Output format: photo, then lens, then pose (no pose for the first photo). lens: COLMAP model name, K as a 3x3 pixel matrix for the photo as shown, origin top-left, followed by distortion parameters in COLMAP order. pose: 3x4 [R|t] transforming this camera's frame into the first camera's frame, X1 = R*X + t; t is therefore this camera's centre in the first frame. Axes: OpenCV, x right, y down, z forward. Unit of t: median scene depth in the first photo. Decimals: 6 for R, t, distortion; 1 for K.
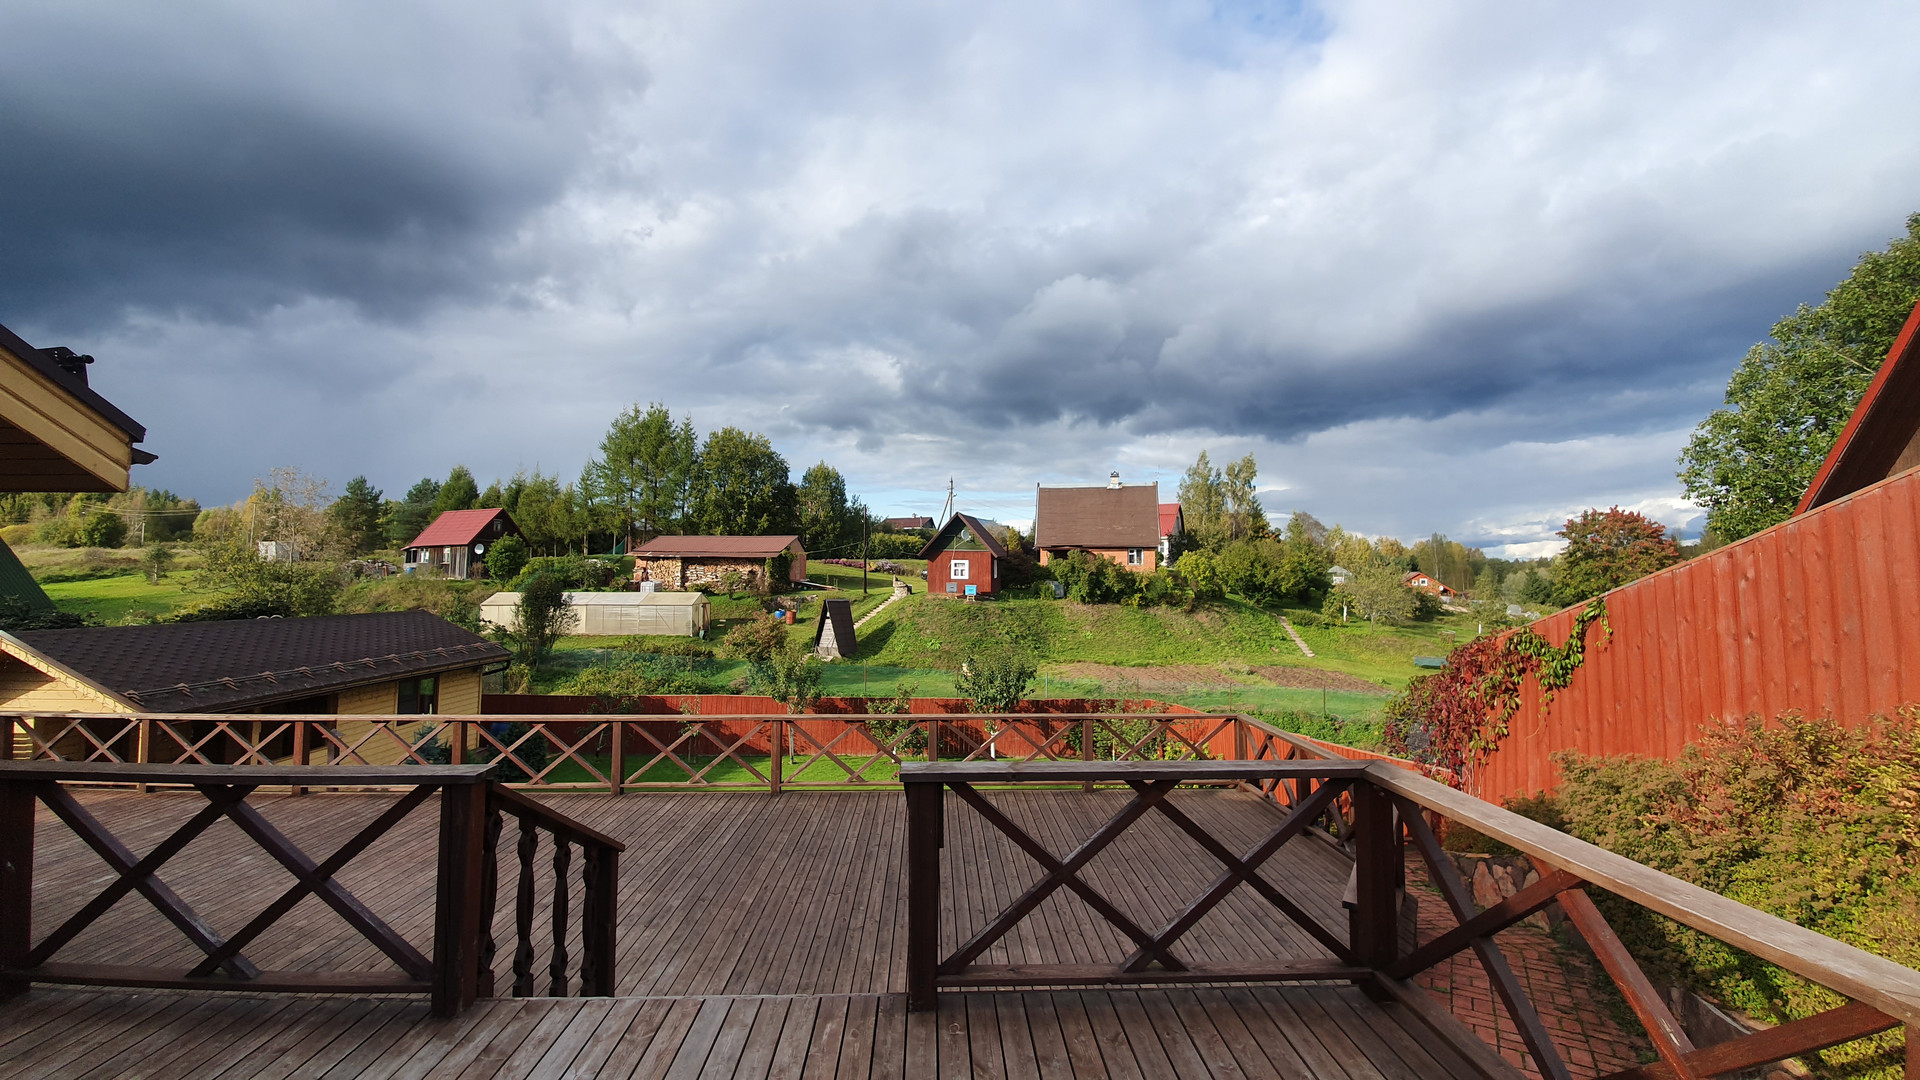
lens RADIAL K [[766.1, 0, 956.1], [0, 766.1, 518.0], [0, 0, 1]] dist [0.005124, -0.013379]
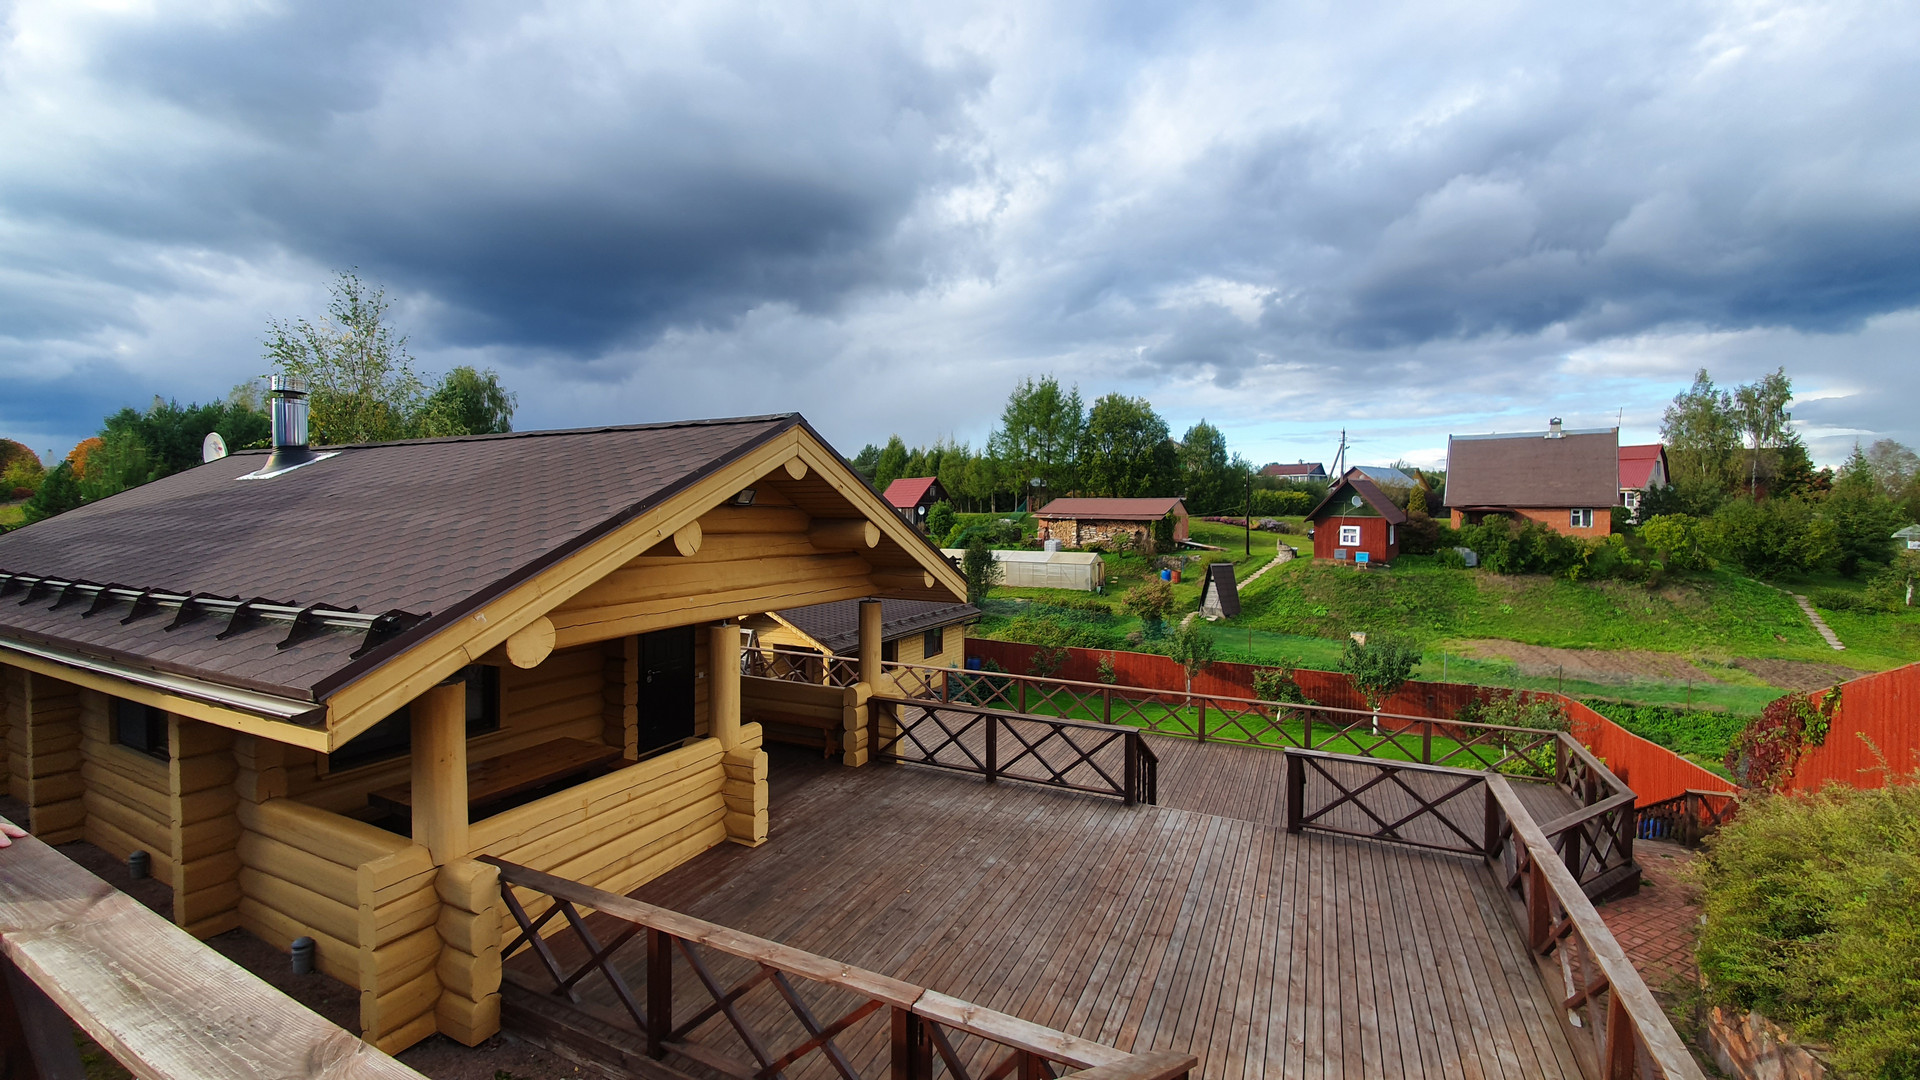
lens RADIAL K [[760.0, 0, 951.0], [0, 760.0, 524.6], [0, 0, 1]] dist [0.018112, -0.019338]
pose [[0.886292, 0.008322, -0.463051, 0.003586], [0.033383, 0.996090, 0.081798, -0.040835], [0.461921, -0.087955, 0.882549, -0.097280]]
